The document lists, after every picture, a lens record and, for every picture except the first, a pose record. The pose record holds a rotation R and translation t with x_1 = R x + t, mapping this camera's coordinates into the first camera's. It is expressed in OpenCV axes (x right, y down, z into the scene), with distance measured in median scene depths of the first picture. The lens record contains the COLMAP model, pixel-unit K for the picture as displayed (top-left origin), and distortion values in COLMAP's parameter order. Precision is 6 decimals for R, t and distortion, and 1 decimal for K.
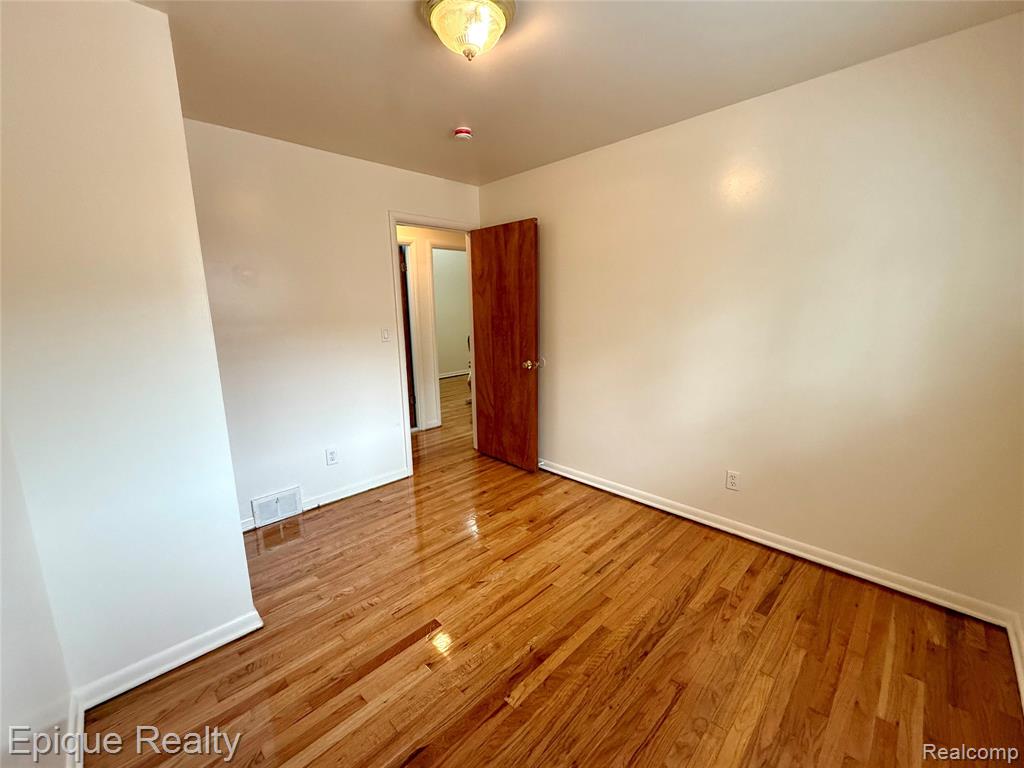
lens RADIAL K [[418.5, 0, 512.0], [0, 418.5, 384.0], [0, 0, 1]] dist [0.000450, 0.000194]
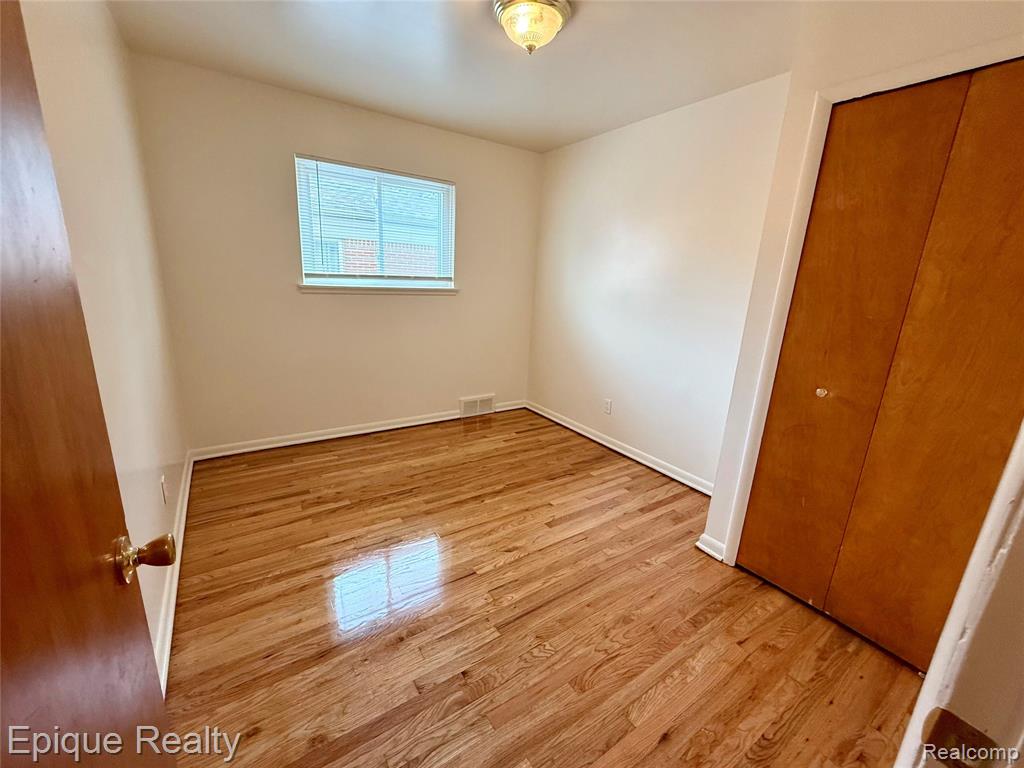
lens RADIAL K [[418.5, 0, 512.0], [0, 418.5, 384.0], [0, 0, 1]] dist [0.000450, 0.000194]
pose [[-0.982429, -0.072149, 0.172128, -0.269483], [0.007917, 0.905318, 0.424660, -0.351680], [-0.186469, 0.418561, -0.888839, 2.049718]]
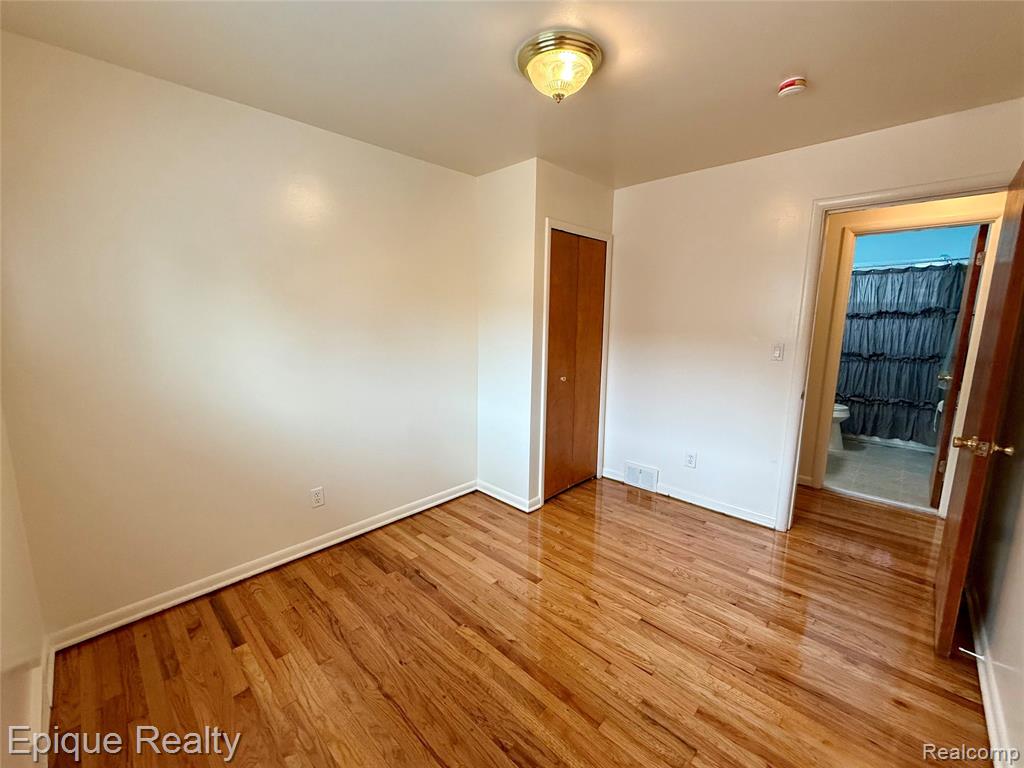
lens RADIAL K [[418.5, 0, 512.0], [0, 418.5, 384.0], [0, 0, 1]] dist [0.000450, 0.000194]
pose [[0.024285, 0.183186, -0.982778, 0.942223], [-0.196305, 0.964803, 0.174985, -0.178453], [0.980242, 0.188675, 0.059390, 0.789199]]
